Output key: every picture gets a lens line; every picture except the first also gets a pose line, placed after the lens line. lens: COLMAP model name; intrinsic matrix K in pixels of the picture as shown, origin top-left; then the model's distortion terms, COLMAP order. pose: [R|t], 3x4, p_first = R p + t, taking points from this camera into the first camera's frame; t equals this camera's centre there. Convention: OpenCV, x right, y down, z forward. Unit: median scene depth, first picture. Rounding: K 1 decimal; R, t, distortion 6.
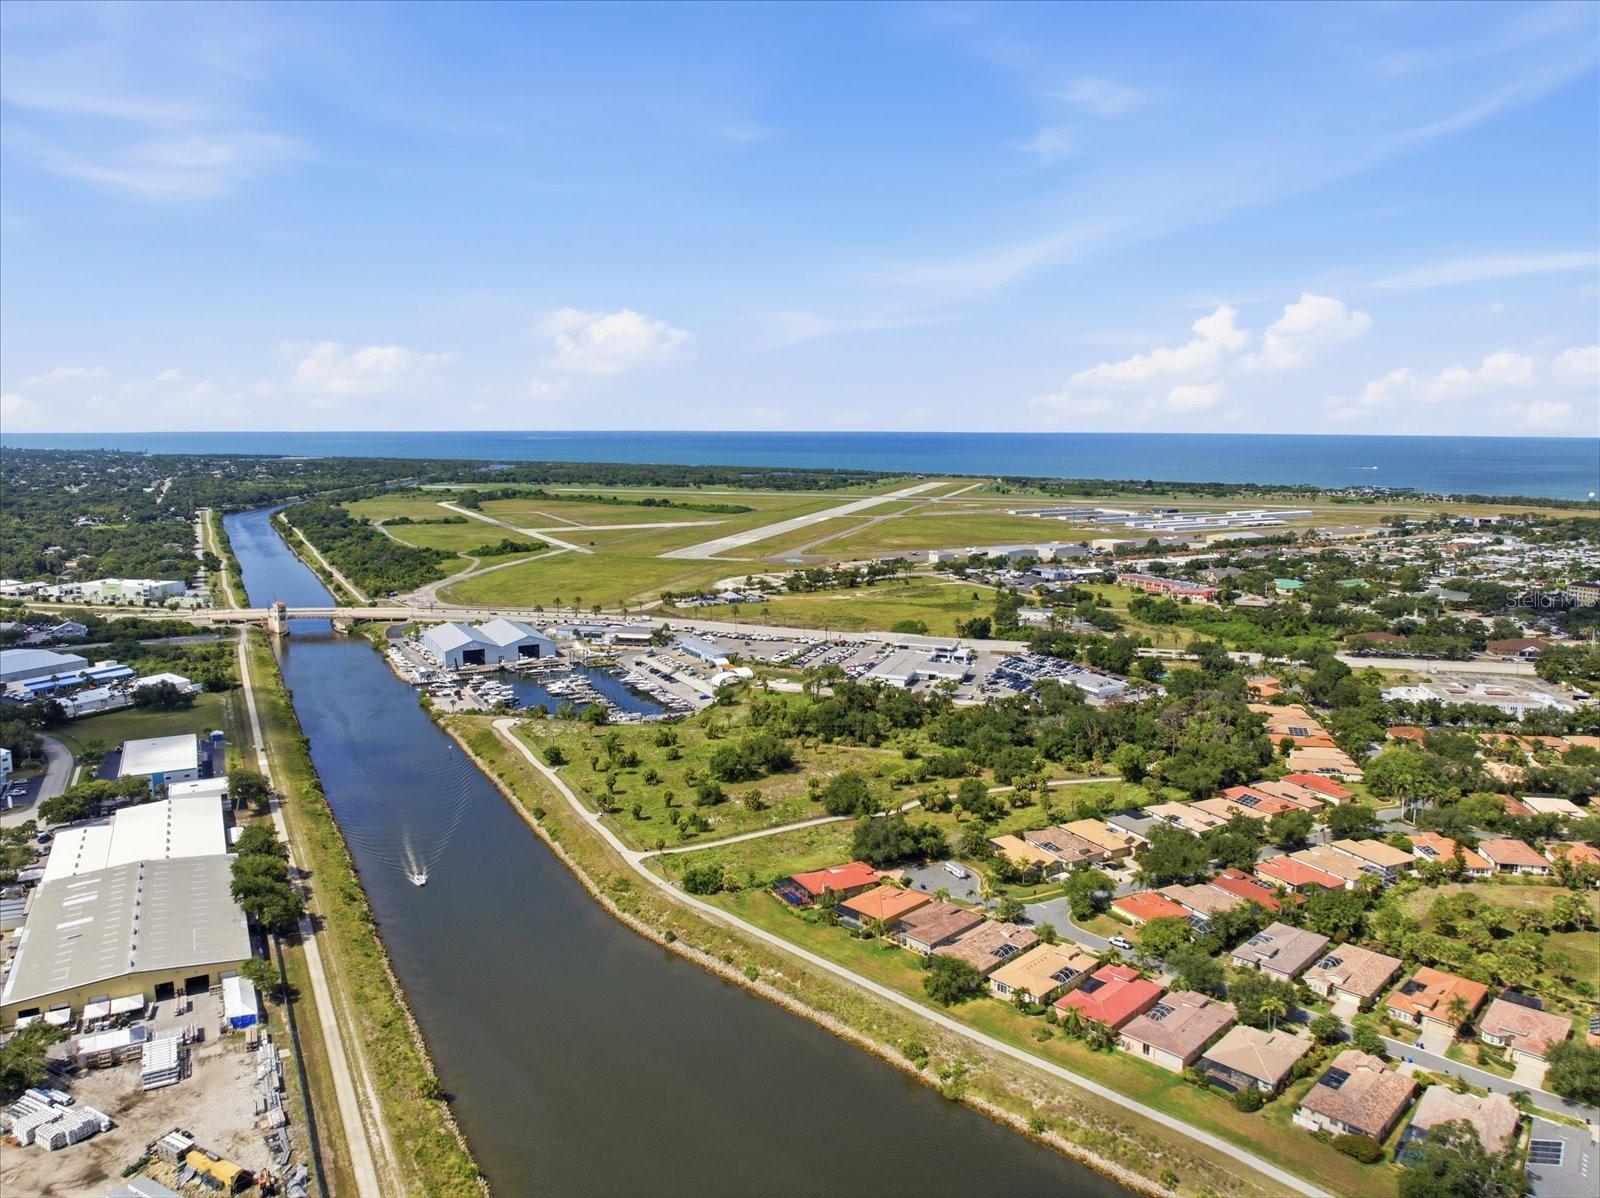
lens RADIAL K [[1127.6, 0, 794.4], [0, 1127.6, 597.2], [0, 0, 1]] dist [-0.044110, 0.013720]
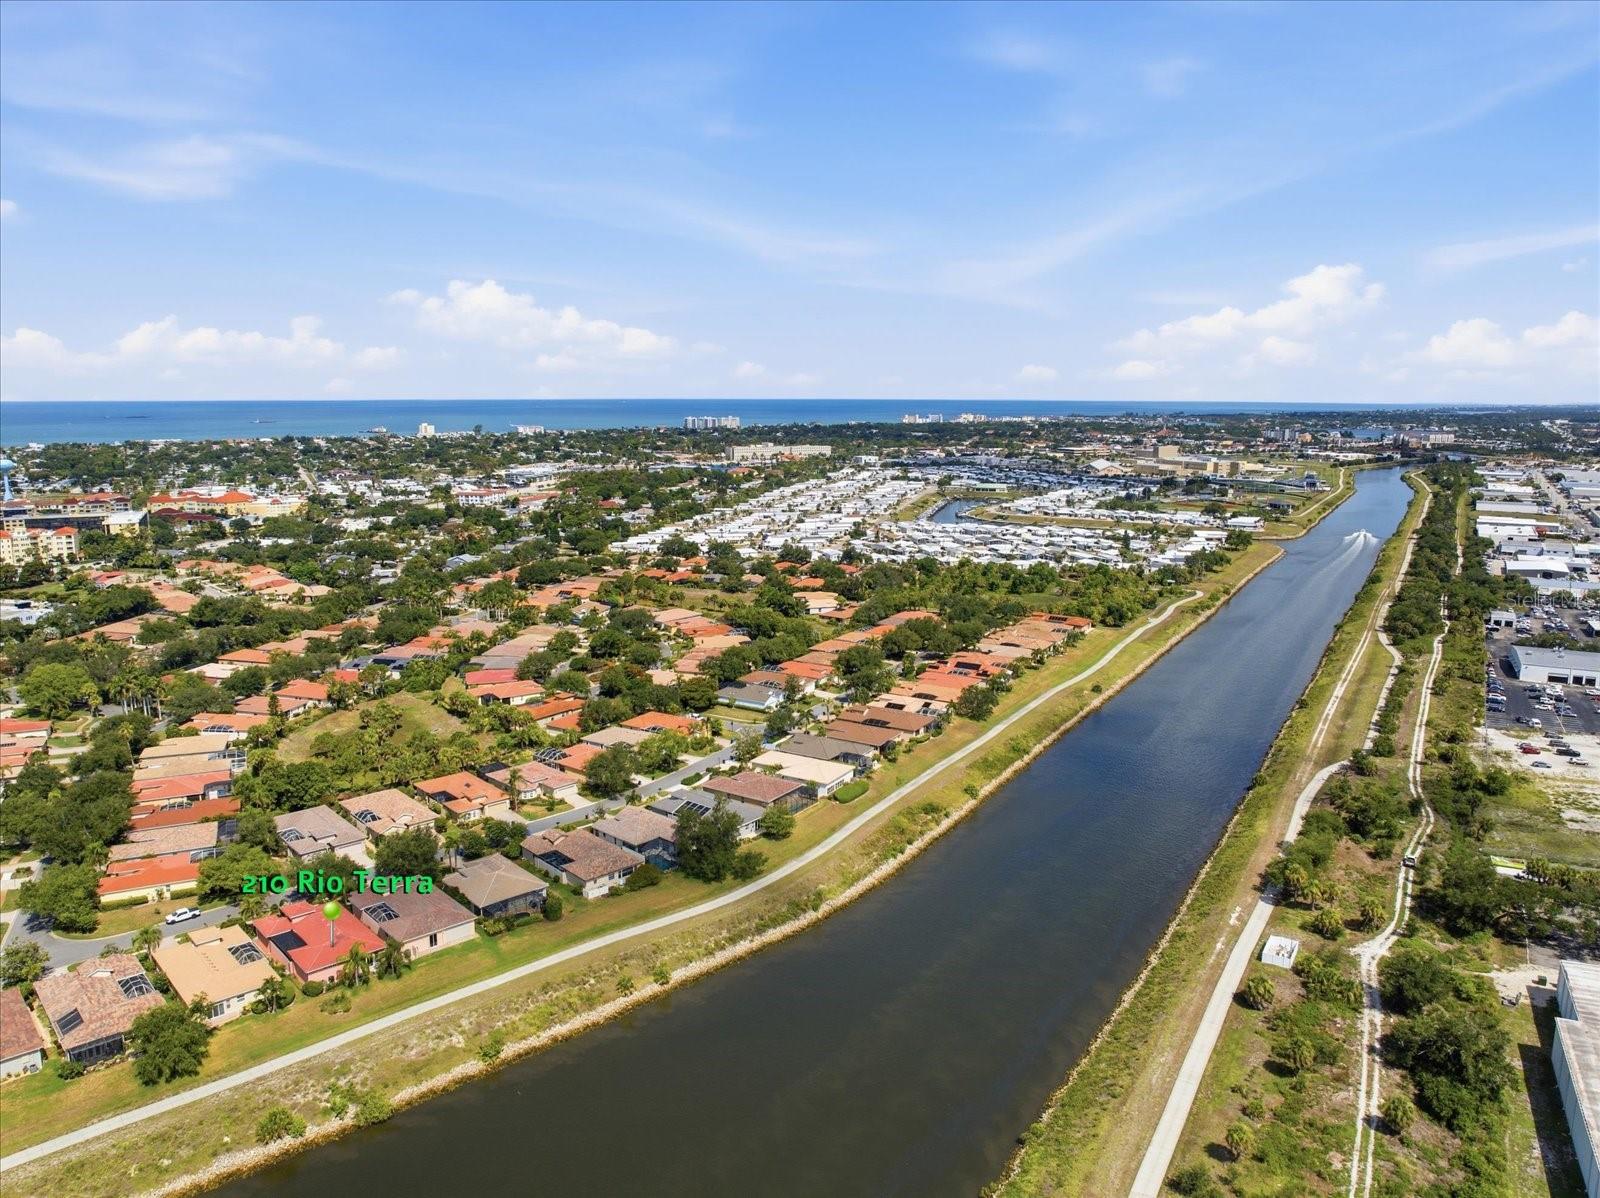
lens RADIAL K [[1127.6, 0, 796.2], [0, 1127.6, 588.2], [0, 0, 1]] dist [-0.044110, 0.013720]
pose [[0.036711, -0.169864, 0.984784, -0.293401], [0.148612, 0.975418, 0.162709, 0.026193], [-0.988214, 0.140377, 0.061052, 0.390267]]
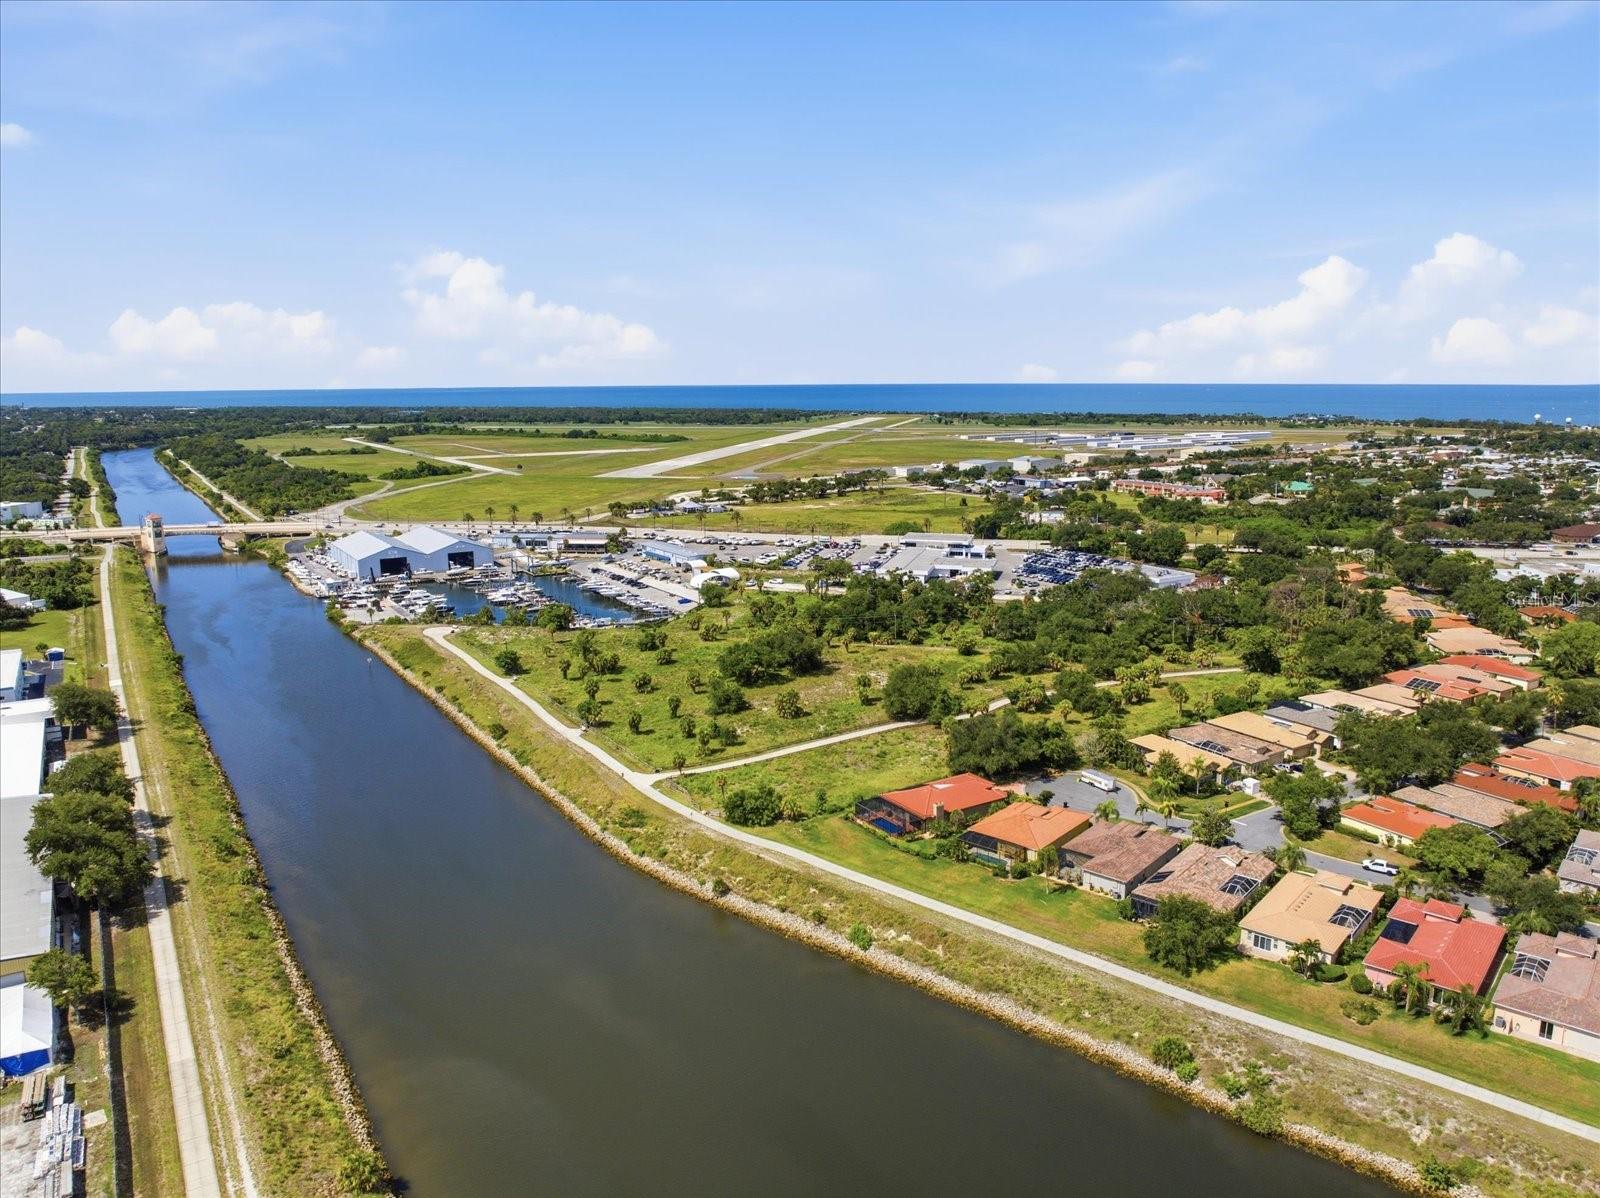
lens RADIAL K [[1127.6, 0, 795.5], [0, 1127.6, 600.3], [0, 0, 1]] dist [-0.044110, 0.013720]
pose [[0.997140, -0.023167, 0.071936, -0.086170], [0.020135, 0.998889, 0.042602, 0.081177], [-0.072844, -0.041032, 0.996499, 0.263920]]
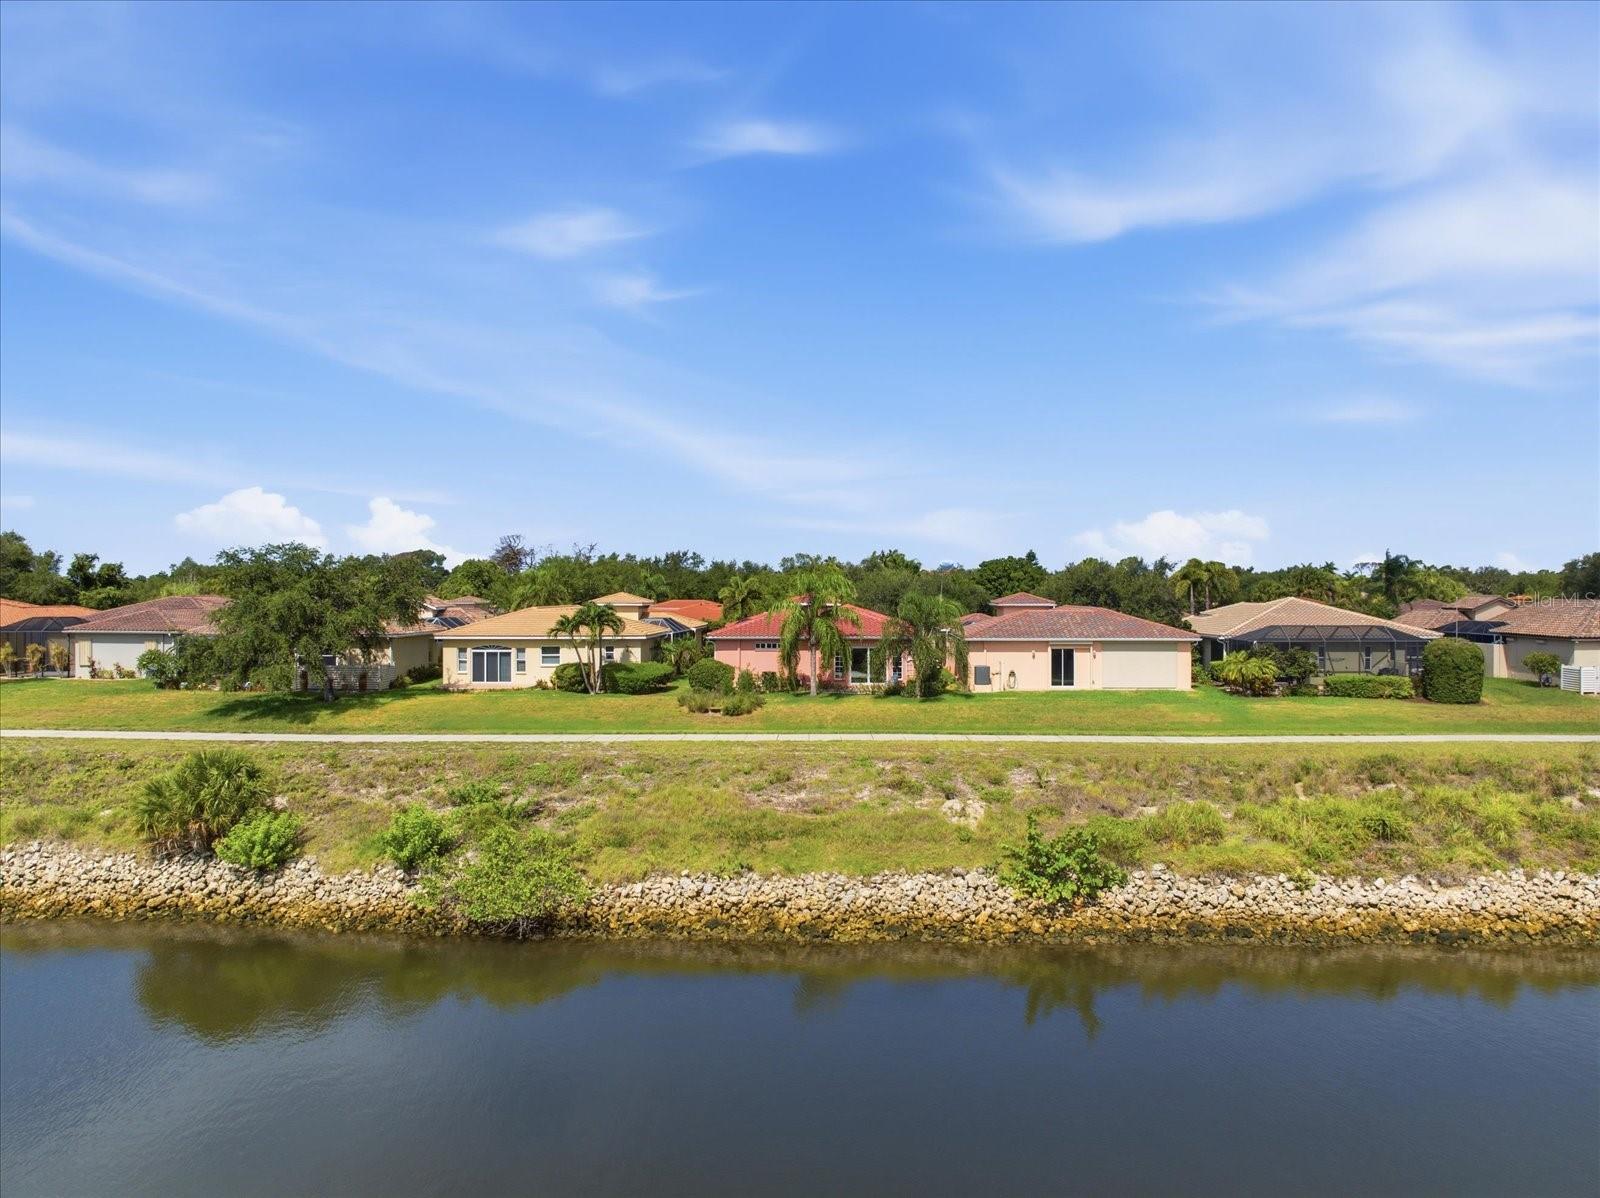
lens RADIAL K [[1127.6, 0, 796.2], [0, 1127.6, 610.0], [0, 0, 1]] dist [-0.044110, 0.013720]
pose [[0.741111, -0.015091, 0.671213, 0.035736], [0.107308, 0.989557, -0.096235, 0.253544], [-0.662752, 0.143347, 0.734991, 0.506250]]
